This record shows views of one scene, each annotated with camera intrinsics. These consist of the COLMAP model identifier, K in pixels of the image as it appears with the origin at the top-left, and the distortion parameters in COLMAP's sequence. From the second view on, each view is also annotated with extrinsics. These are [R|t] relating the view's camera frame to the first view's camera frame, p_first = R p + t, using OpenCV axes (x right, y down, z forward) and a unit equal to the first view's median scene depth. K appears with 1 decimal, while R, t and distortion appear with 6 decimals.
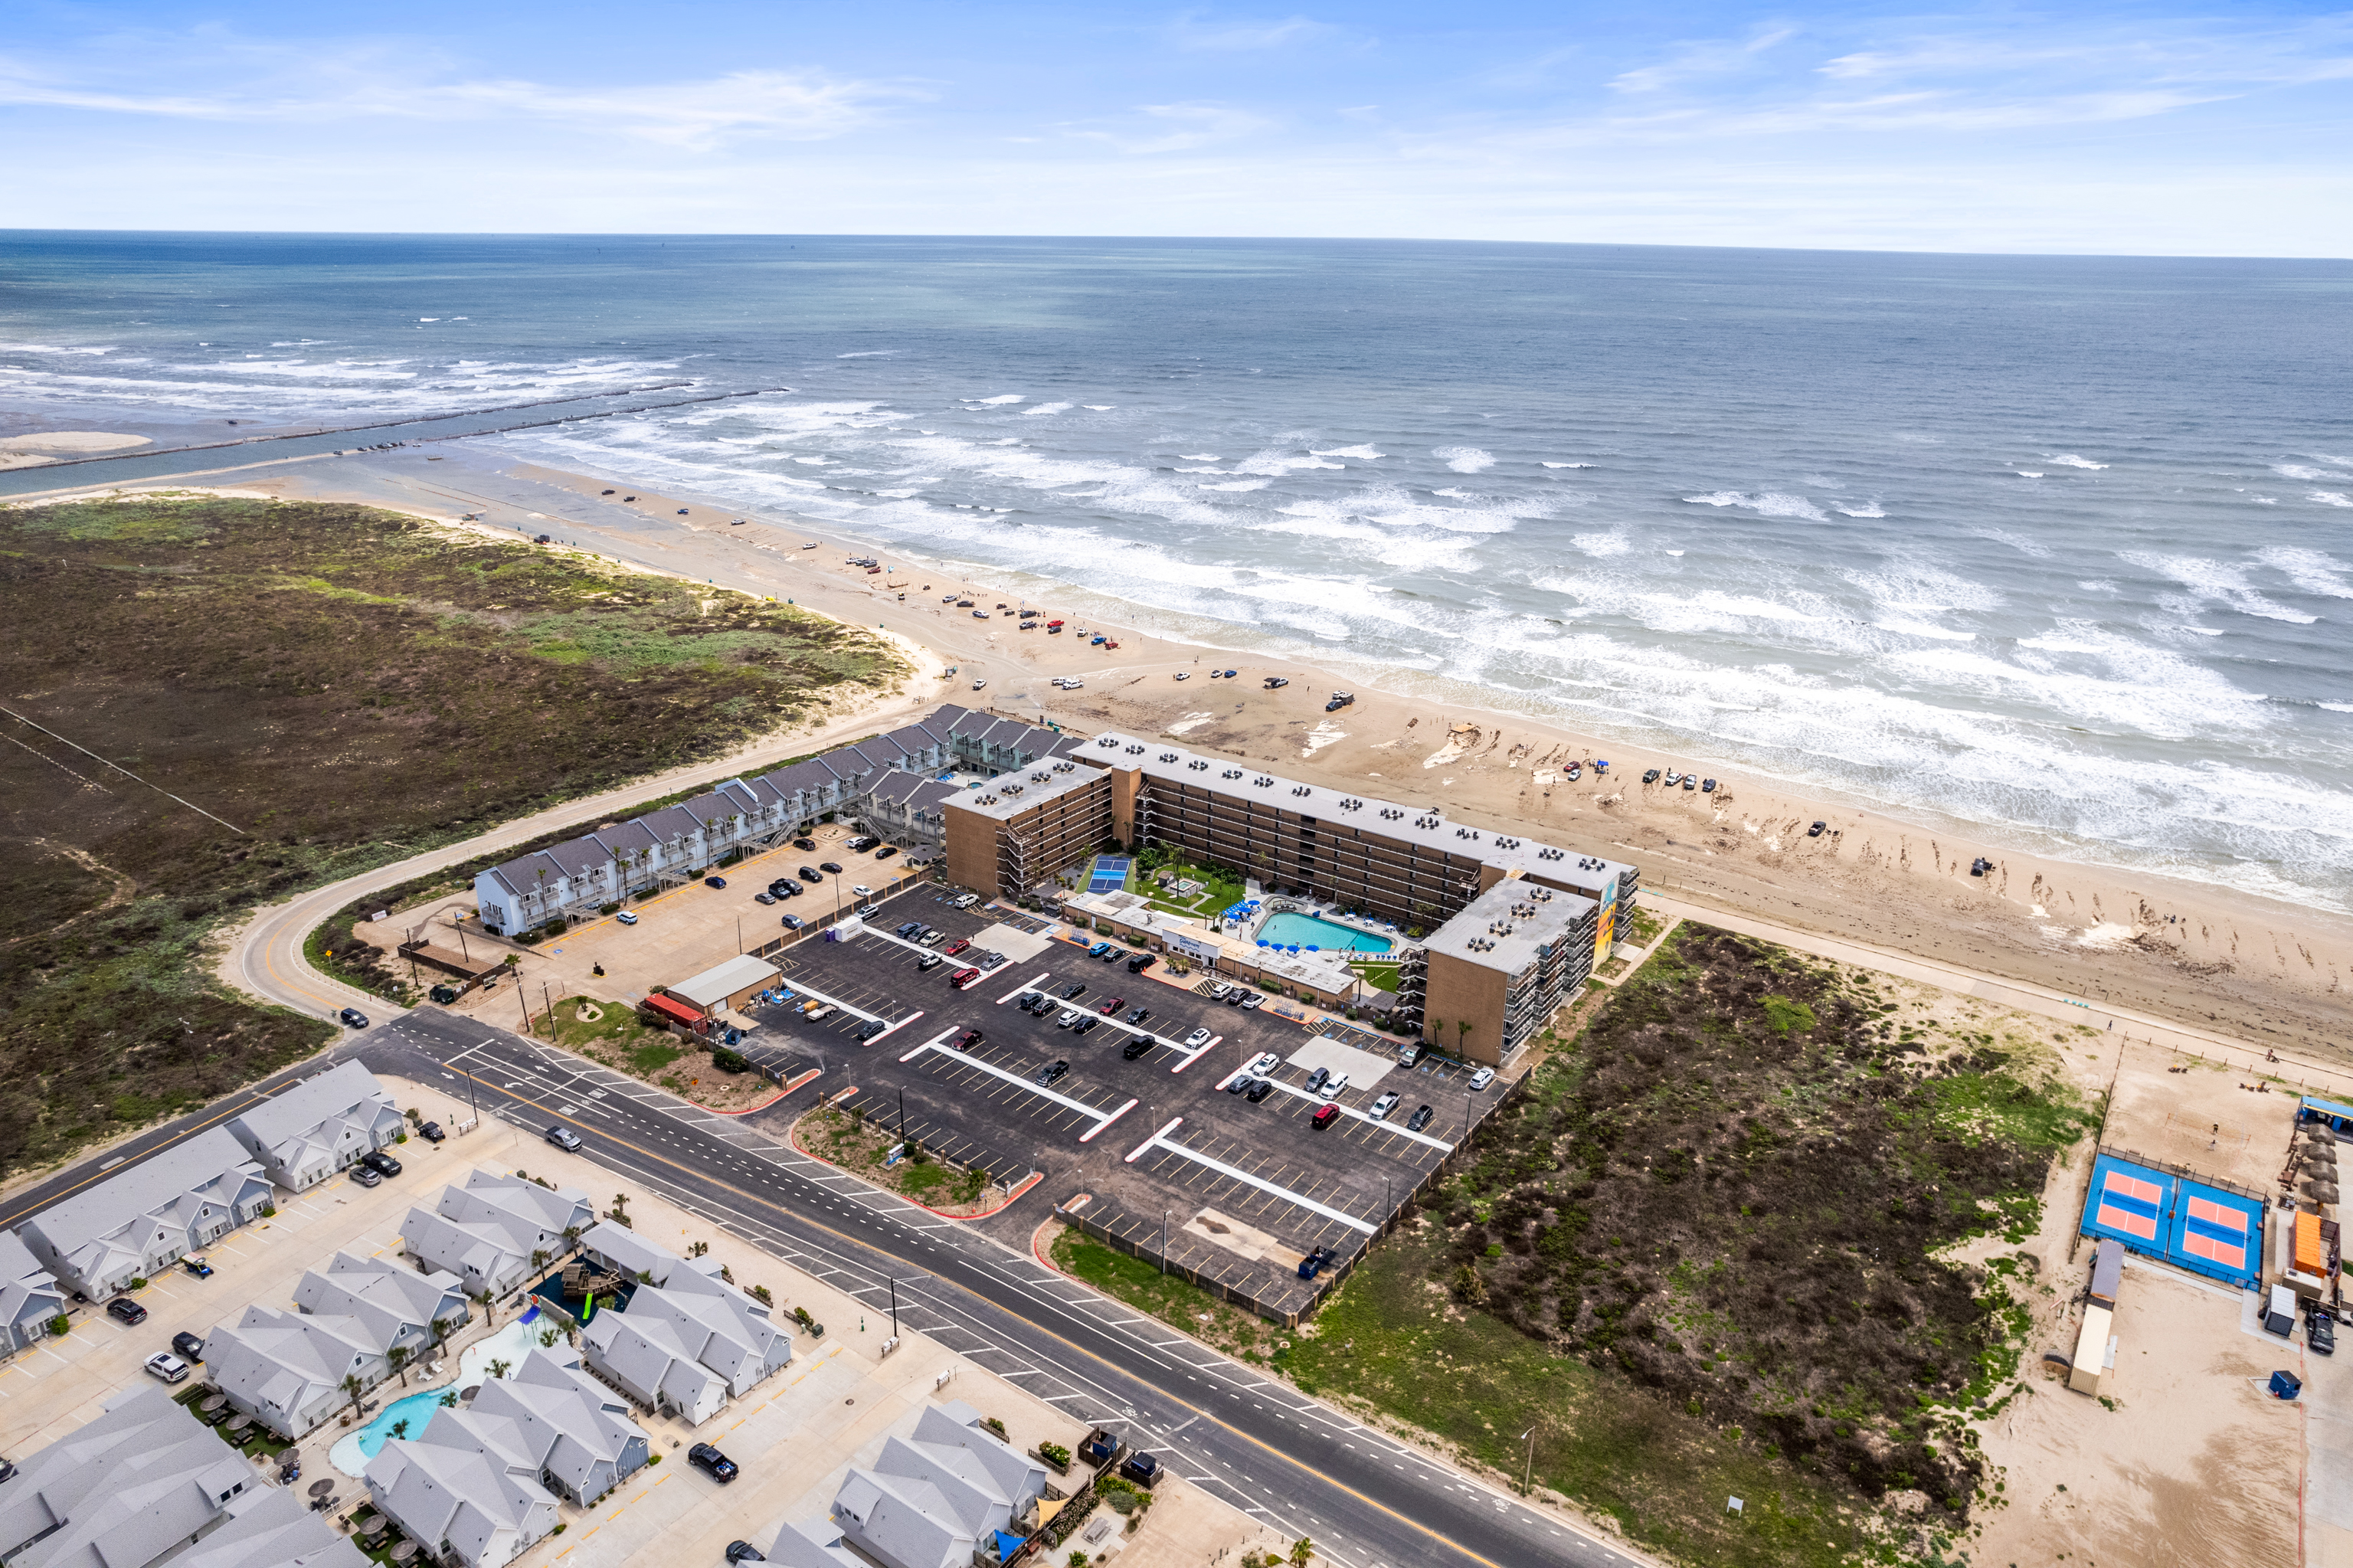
lens RADIAL K [[1511.1, 0, 1176.5], [0, 1511.1, 784.0], [0, 0, 1]] dist [-0.070145, 0.058901]
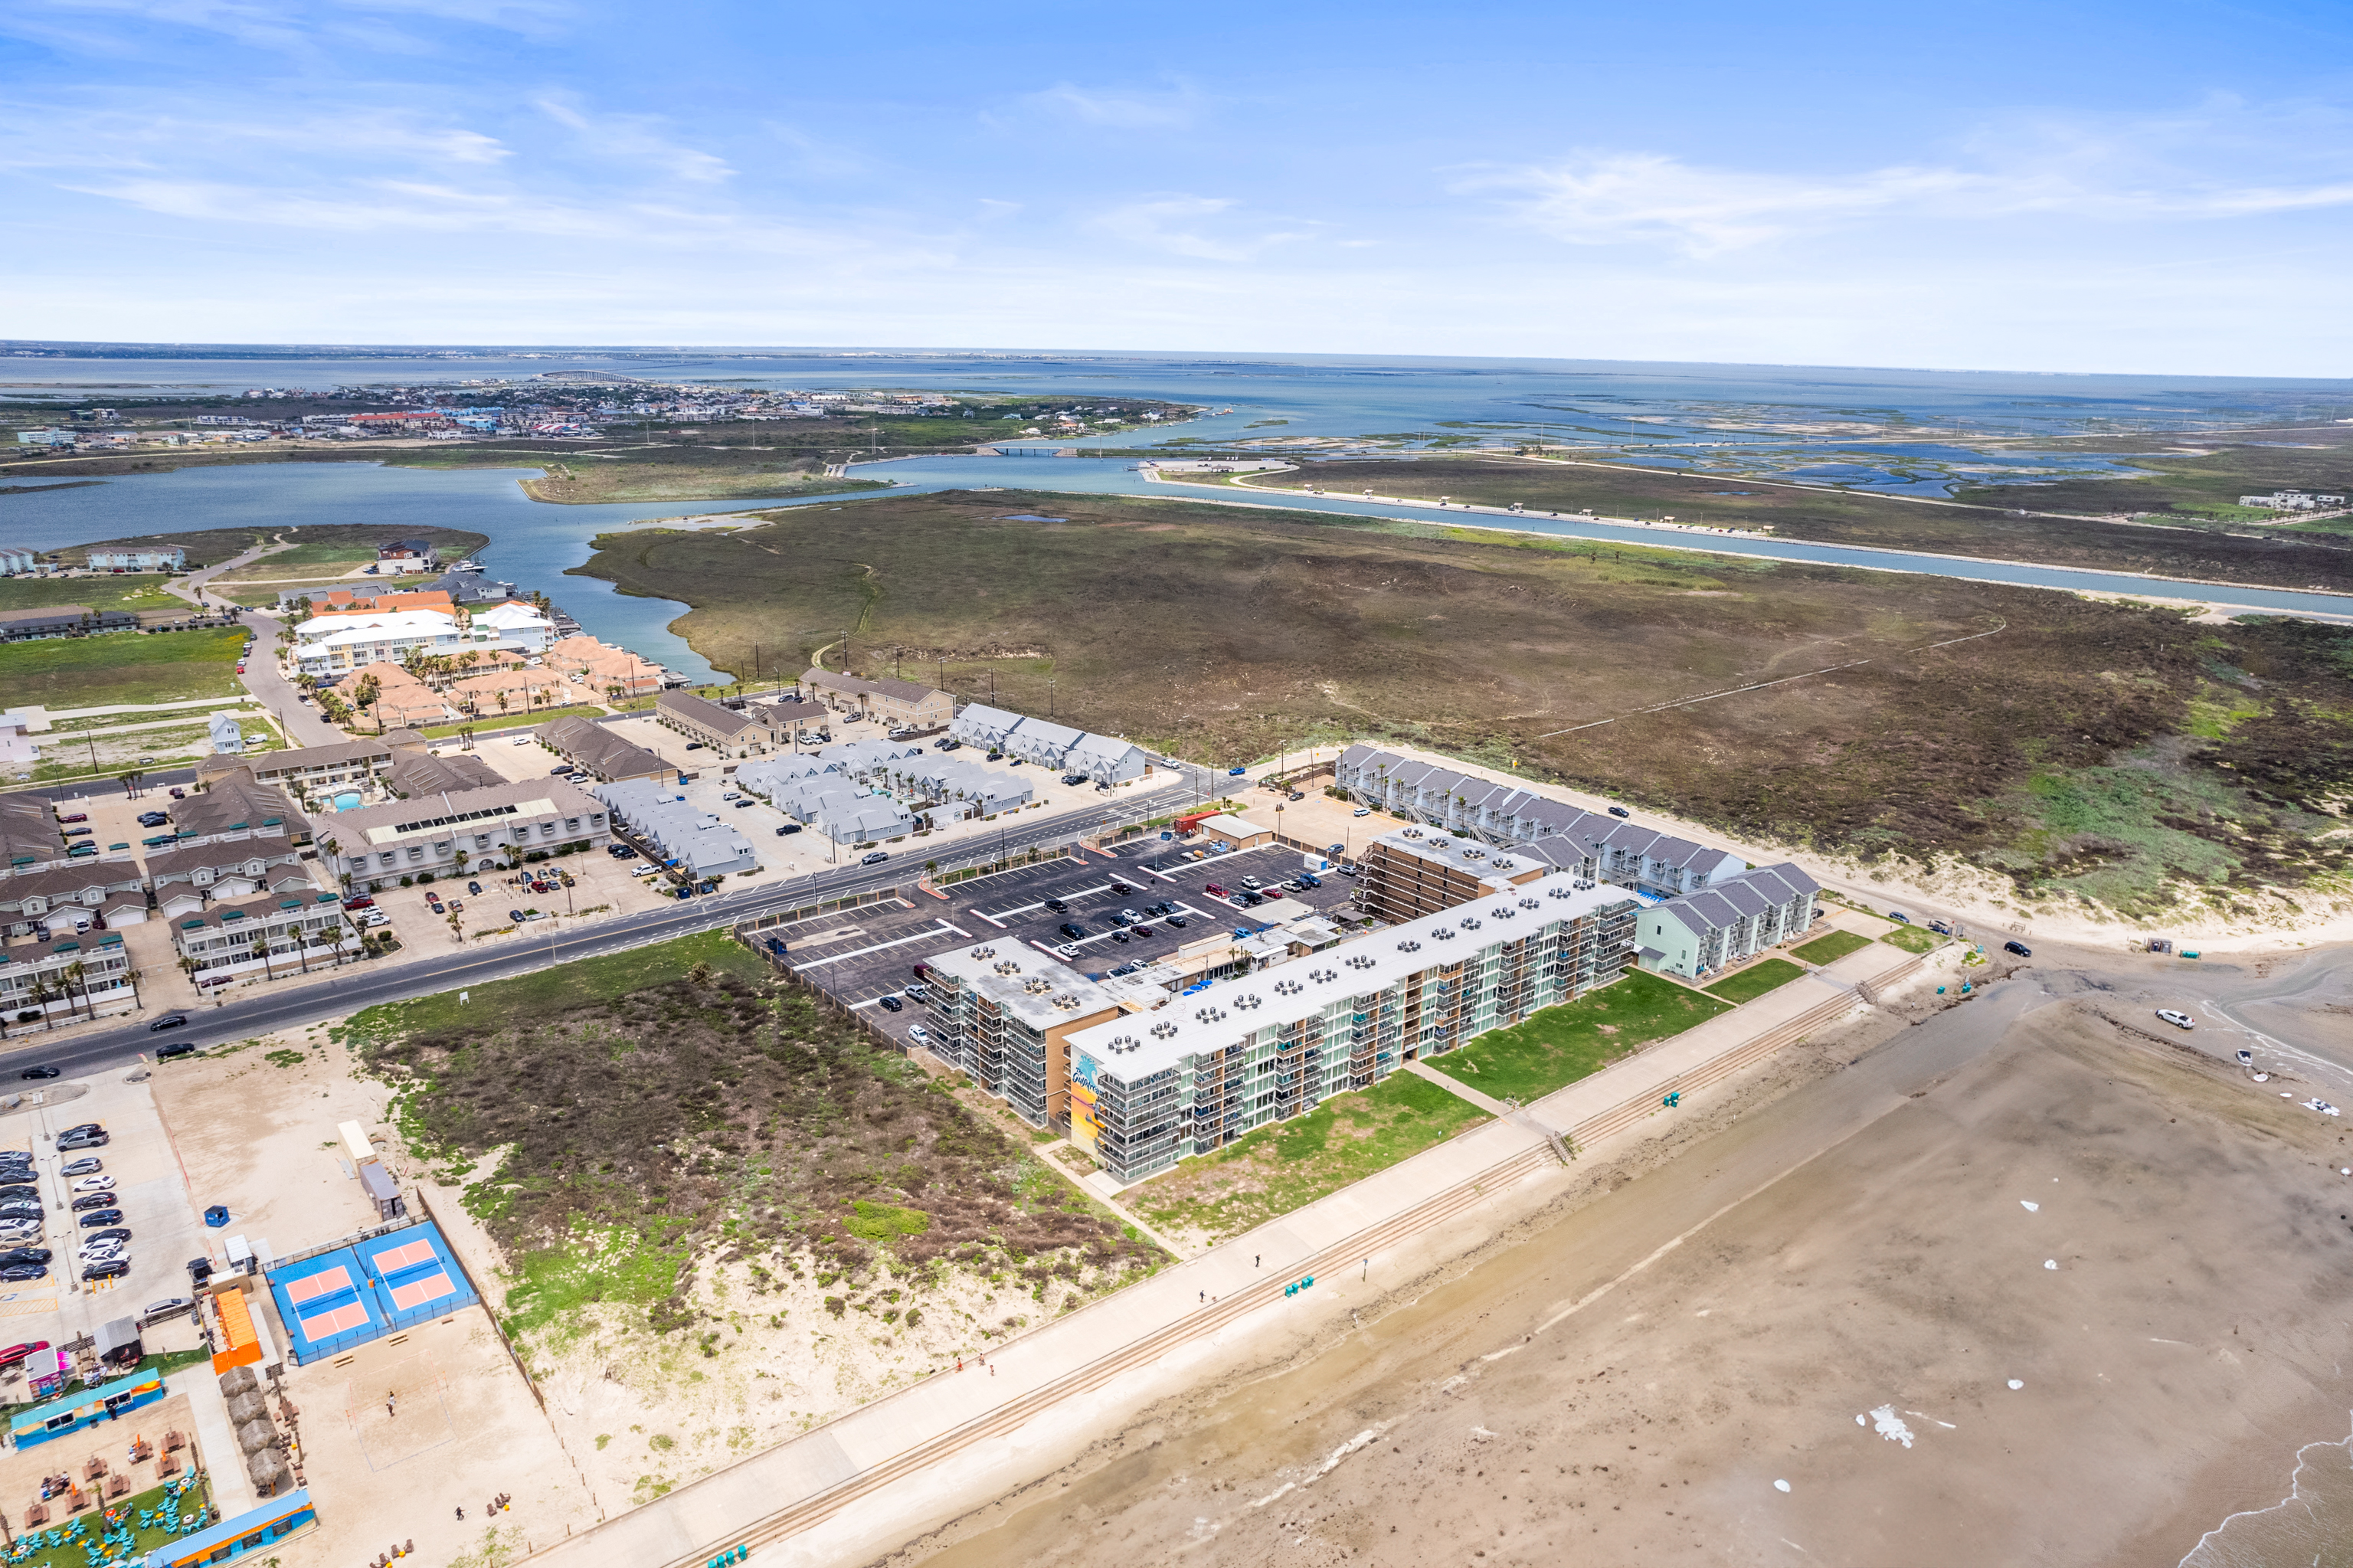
lens RADIAL K [[1511.1, 0, 1176.5], [0, 1511.1, 784.0], [0, 0, 1]] dist [-0.070145, 0.058901]
pose [[-0.256679, 0.256804, -0.931755, 0.971220], [-0.355076, 0.871581, 0.338035, -0.346403], [0.898909, 0.417610, -0.132531, 1.057769]]
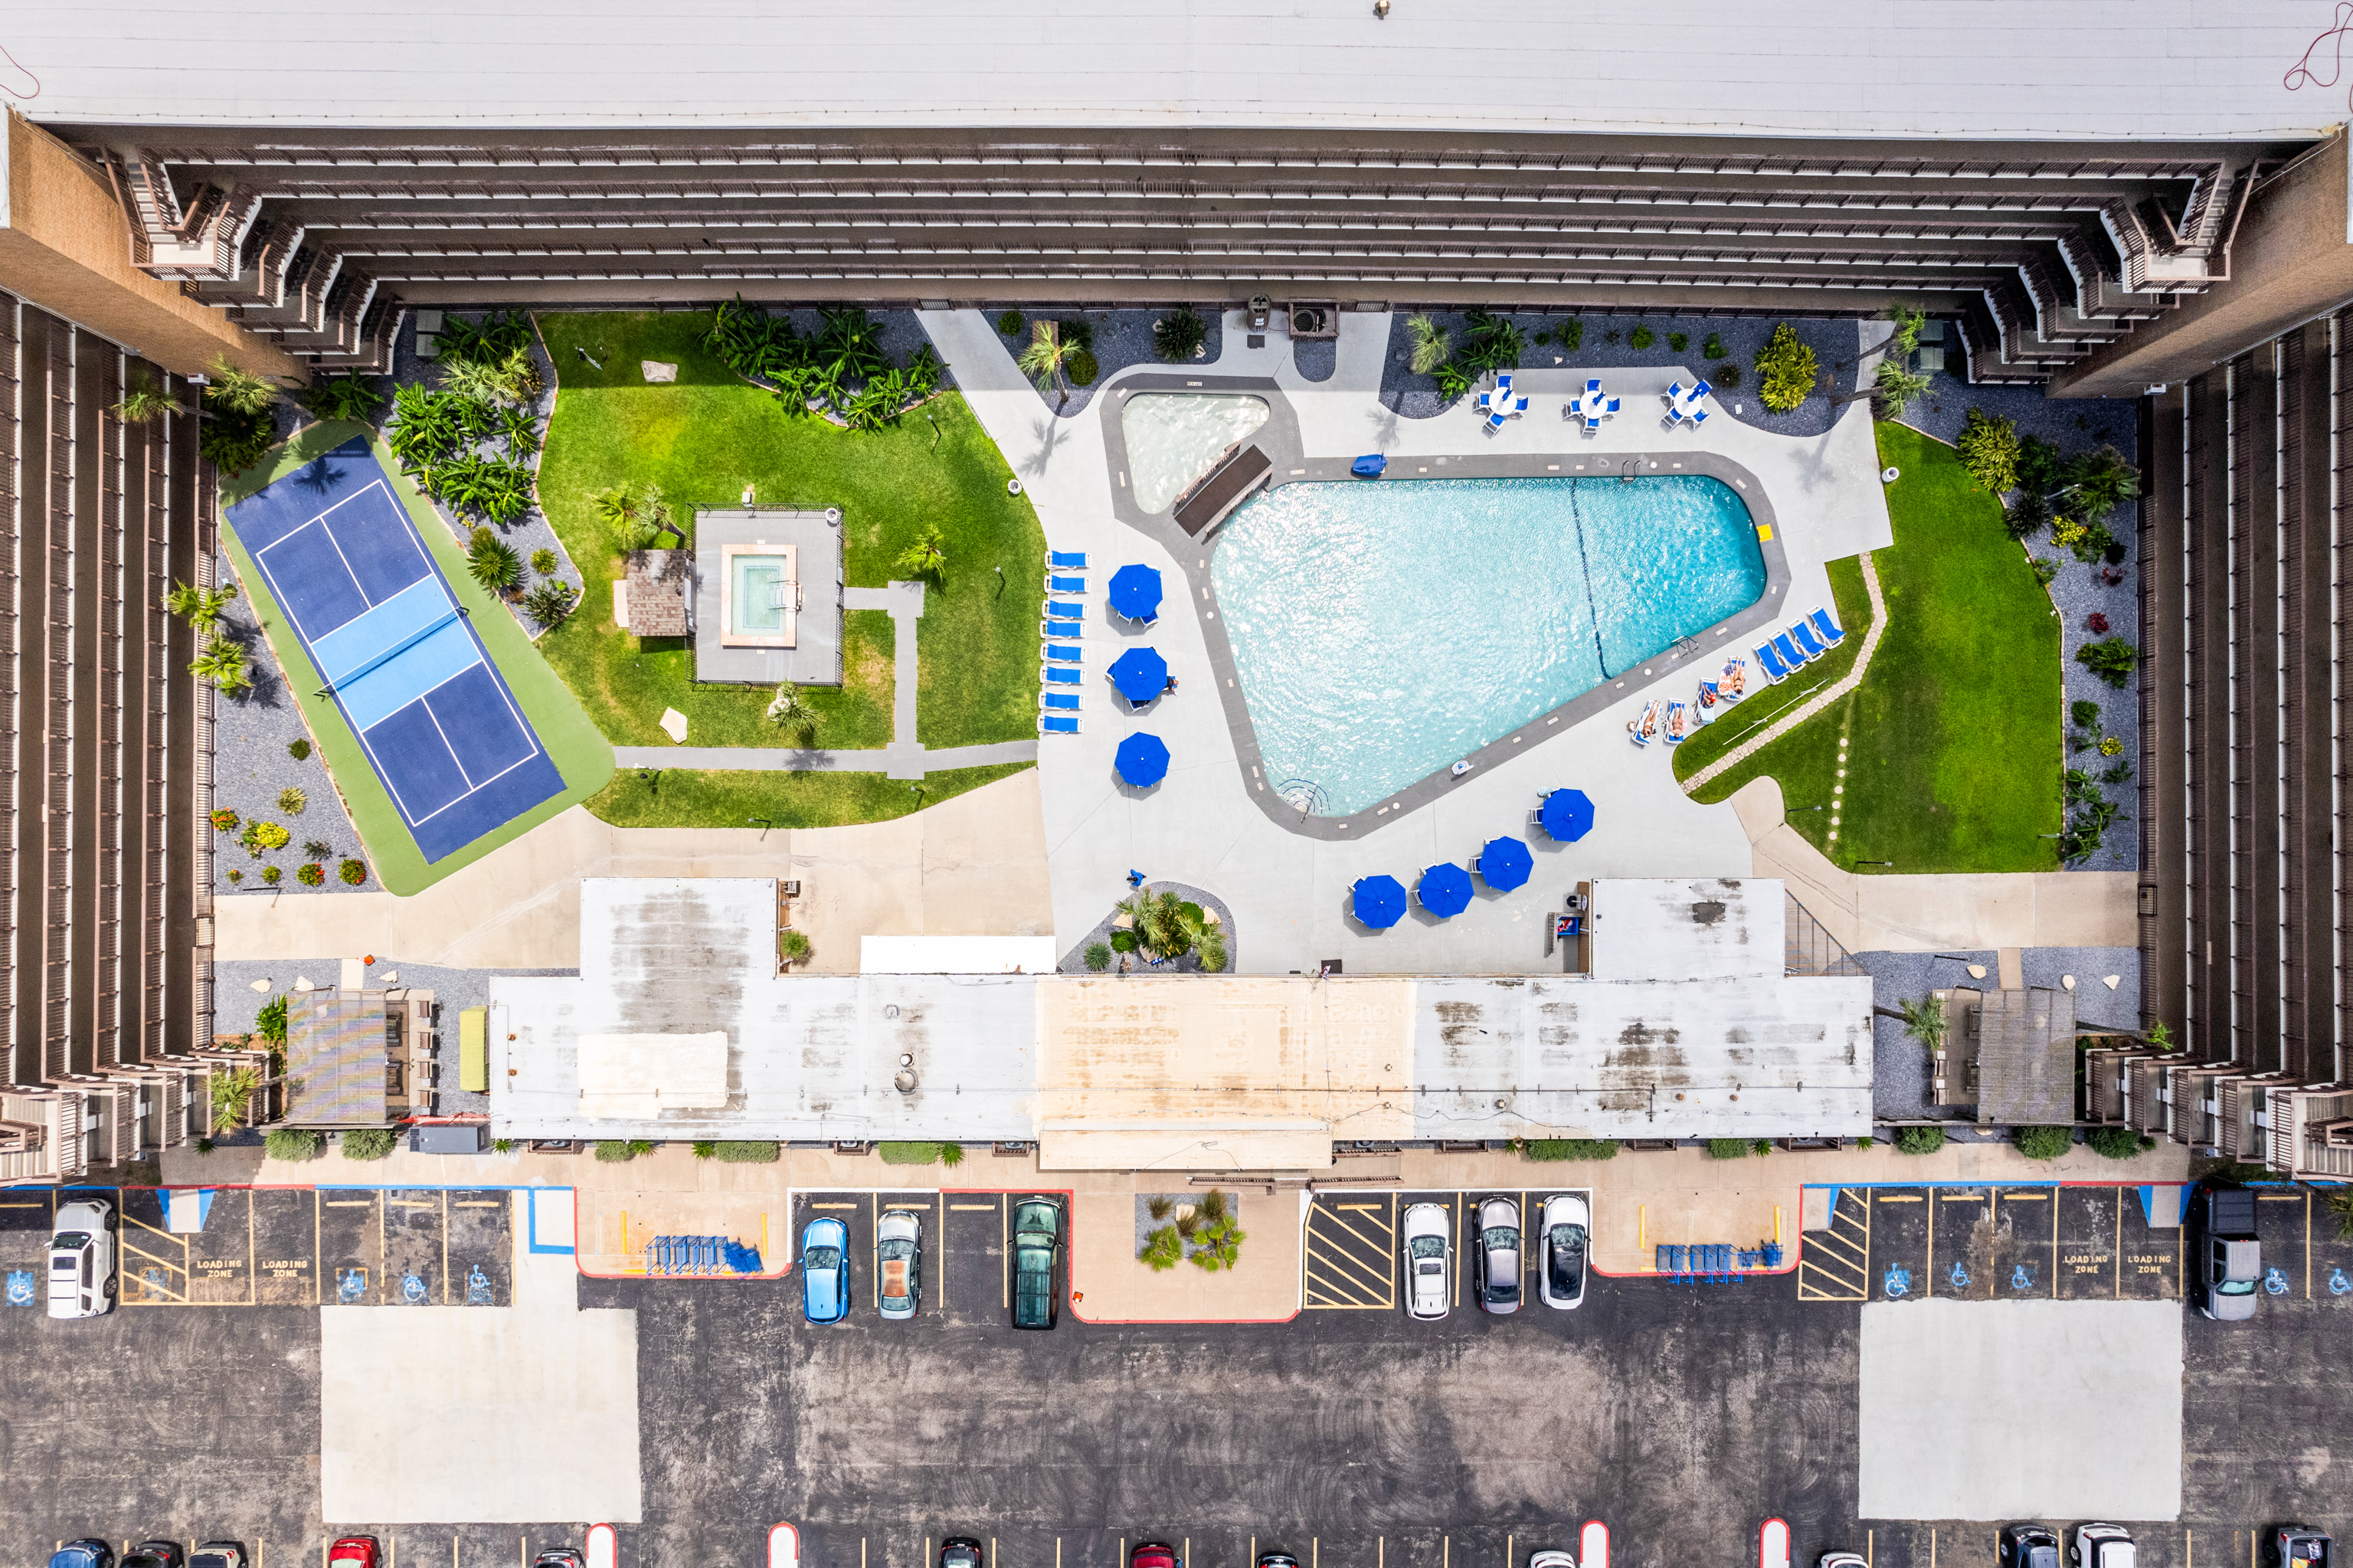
lens RADIAL K [[1511.1, 0, 1176.5], [0, 1511.1, 784.0], [0, 0, 1]] dist [-0.070145, 0.058901]
pose [[0.811688, -0.584087, 0.002318, 0.041220], [0.201048, 0.283111, 0.937778, -0.129642], [-0.548400, -0.760717, 0.347227, 0.947005]]
